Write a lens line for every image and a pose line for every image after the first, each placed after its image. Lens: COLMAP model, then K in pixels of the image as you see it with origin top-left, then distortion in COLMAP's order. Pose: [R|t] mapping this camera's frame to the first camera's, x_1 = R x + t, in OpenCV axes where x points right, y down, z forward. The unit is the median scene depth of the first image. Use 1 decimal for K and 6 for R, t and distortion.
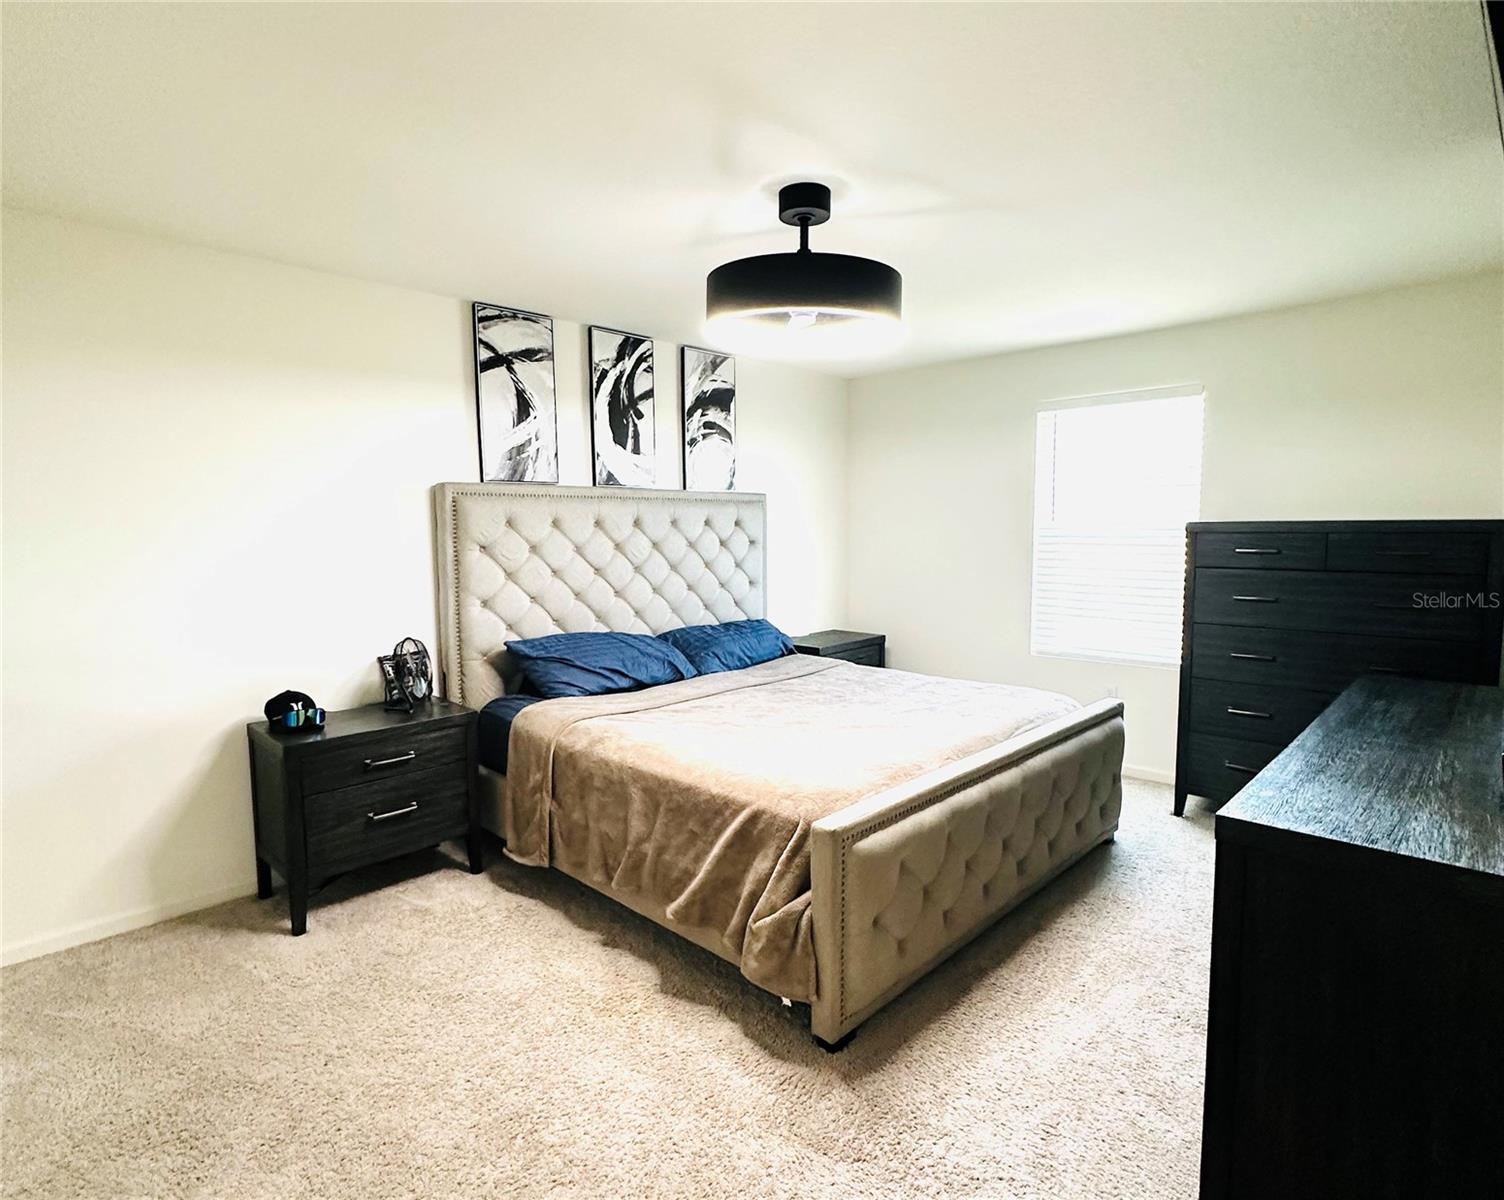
lens RADIAL K [[801.8, 0, 750.7], [0, 801.8, 688.1], [0, 0, 1]] dist [-0.003896, 0.000811]
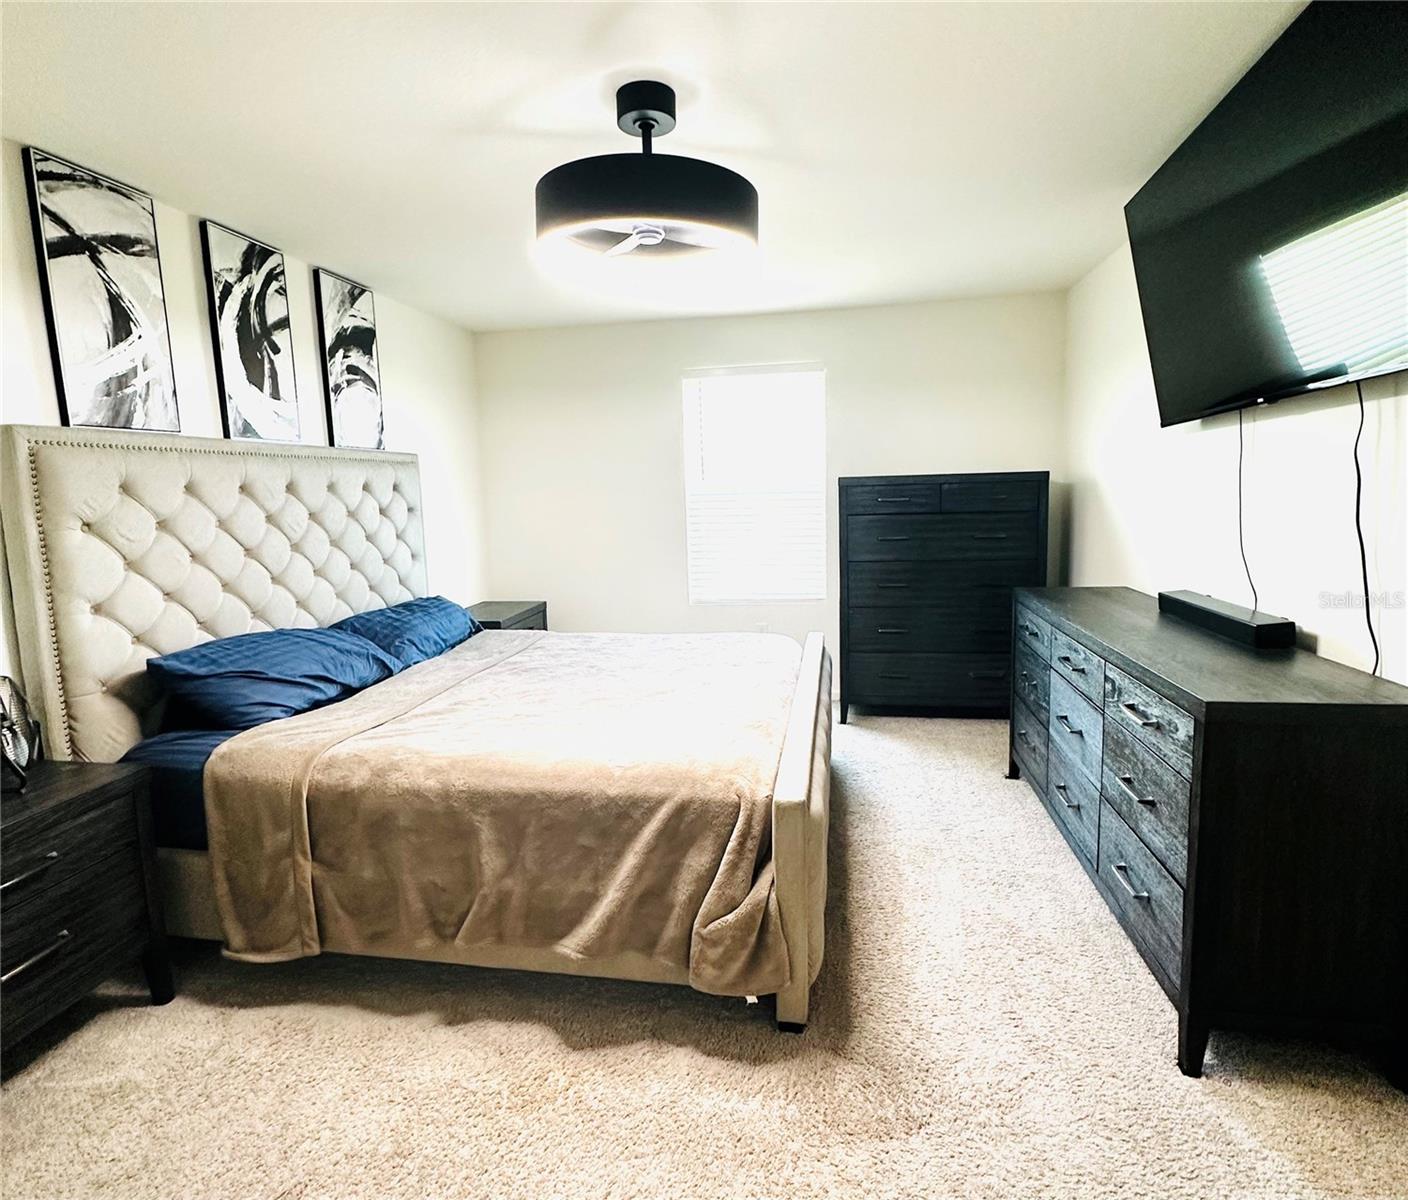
lens RADIAL K [[749.2, 0, 707.8], [0, 749.2, 649.5], [0, 0, 1]] dist [-0.000234, 0.000228]
pose [[0.821127, -0.136495, 0.554183, -0.266412], [0.136215, 0.989790, 0.041958, -0.028390], [-0.554252, 0.041036, 0.831337, 0.196465]]
